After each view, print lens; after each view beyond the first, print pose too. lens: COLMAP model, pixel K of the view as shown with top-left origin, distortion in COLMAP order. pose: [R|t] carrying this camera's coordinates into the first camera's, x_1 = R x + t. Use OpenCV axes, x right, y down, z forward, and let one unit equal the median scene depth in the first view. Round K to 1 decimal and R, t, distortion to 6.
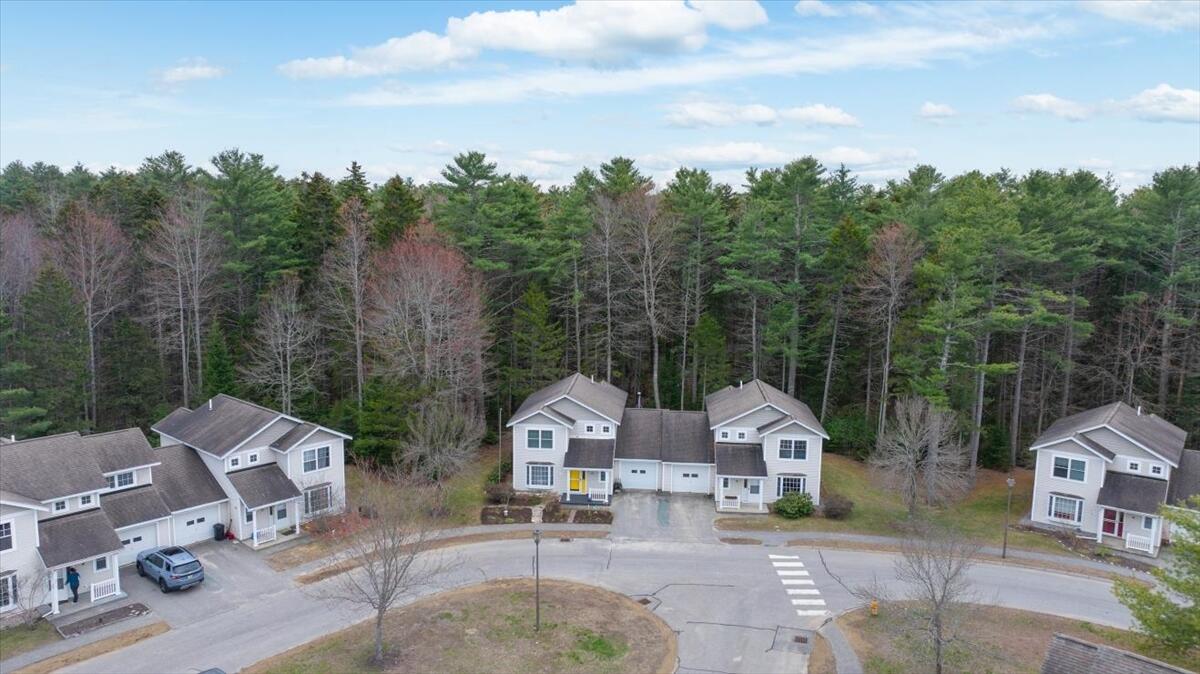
lens RADIAL K [[849.2, 0, 600.0], [0, 849.2, 337.0], [0, 0, 1]] dist [-0.019605, 0.007657]
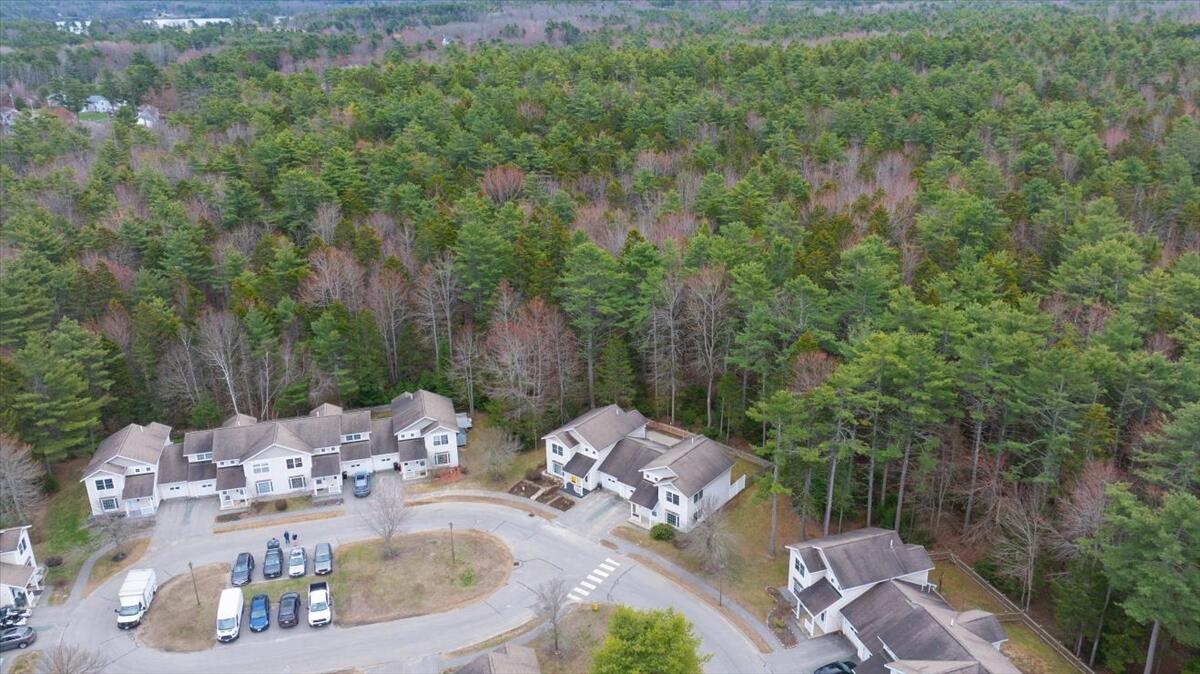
lens RADIAL K [[849.2, 0, 600.0], [0, 849.2, 337.0], [0, 0, 1]] dist [-0.019605, 0.007657]
pose [[0.823671, 0.177249, -0.538654, 0.922452], [-0.052025, 0.969508, 0.239474, -0.539951], [0.564676, -0.169224, 0.807777, -0.326639]]
